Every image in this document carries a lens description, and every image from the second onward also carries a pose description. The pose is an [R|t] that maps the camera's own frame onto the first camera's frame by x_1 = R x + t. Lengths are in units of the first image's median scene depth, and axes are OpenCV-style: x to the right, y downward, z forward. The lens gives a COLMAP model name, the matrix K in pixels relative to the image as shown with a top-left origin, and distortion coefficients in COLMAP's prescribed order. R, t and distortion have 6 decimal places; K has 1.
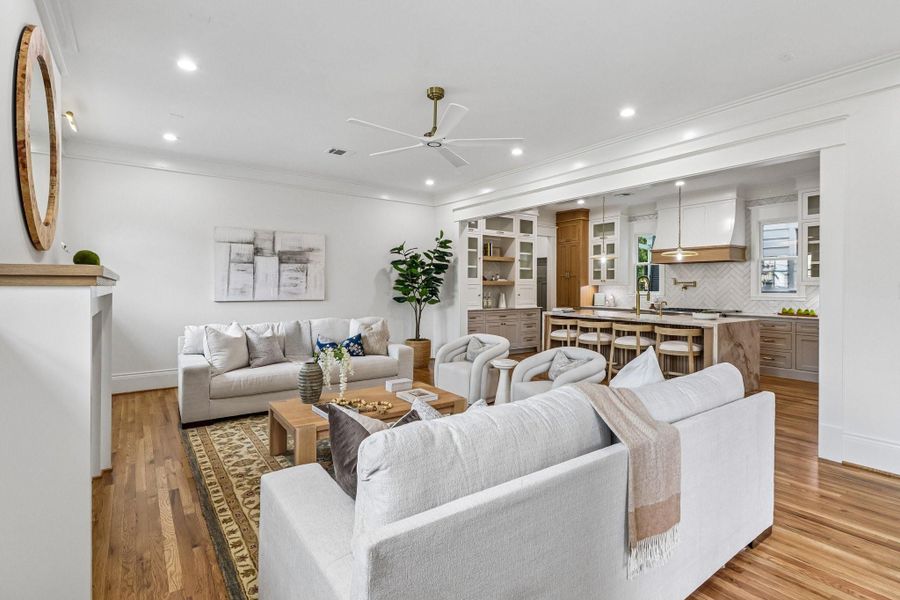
lens RADIAL K [[444.4, 0, 463.5], [0, 444.4, 282.4], [0, 0, 1]] dist [0.002032, 0.000077]
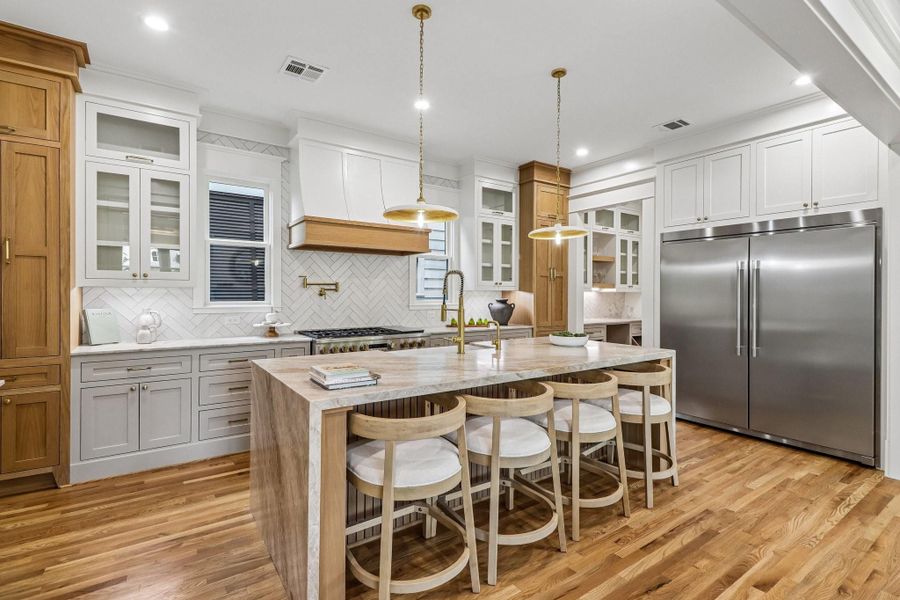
lens RADIAL K [[421.3, 0, 450.3], [0, 421.3, 292.9], [0, 0, 1]] dist [0.017639, -0.010316]
pose [[0.043560, -0.004680, 0.999040, -0.037998], [-0.012033, 0.999914, 0.005209, 0.008893], [-0.998978, -0.012248, 0.043500, 1.066017]]
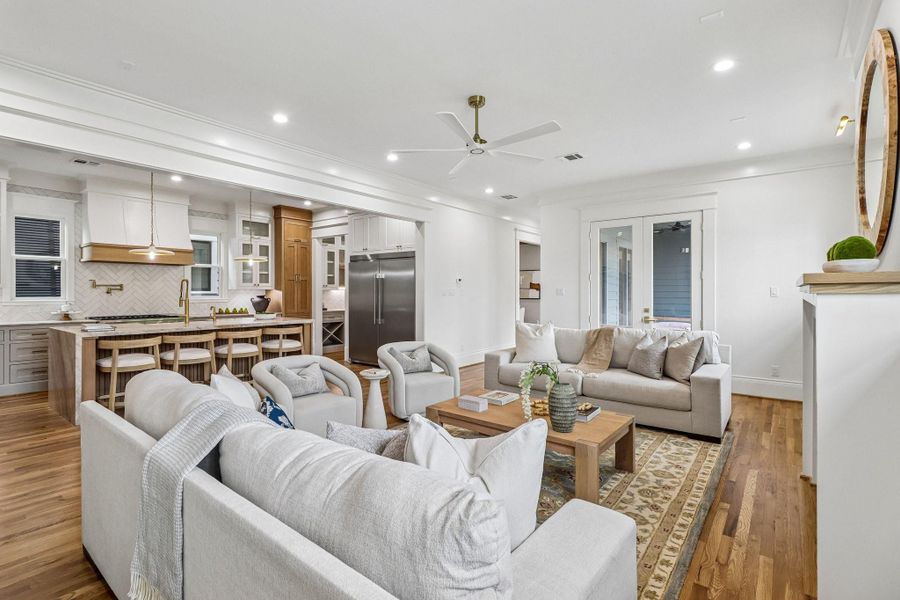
lens RADIAL K [[421.3, 0, 450.3], [0, 421.3, 292.9], [0, 0, 1]] dist [0.017639, -0.010316]
pose [[-0.263581, -0.008707, 0.964598, -0.576111], [-0.010645, 0.999925, 0.006117, 0.003620], [-0.964579, -0.008656, -0.263653, 0.773963]]
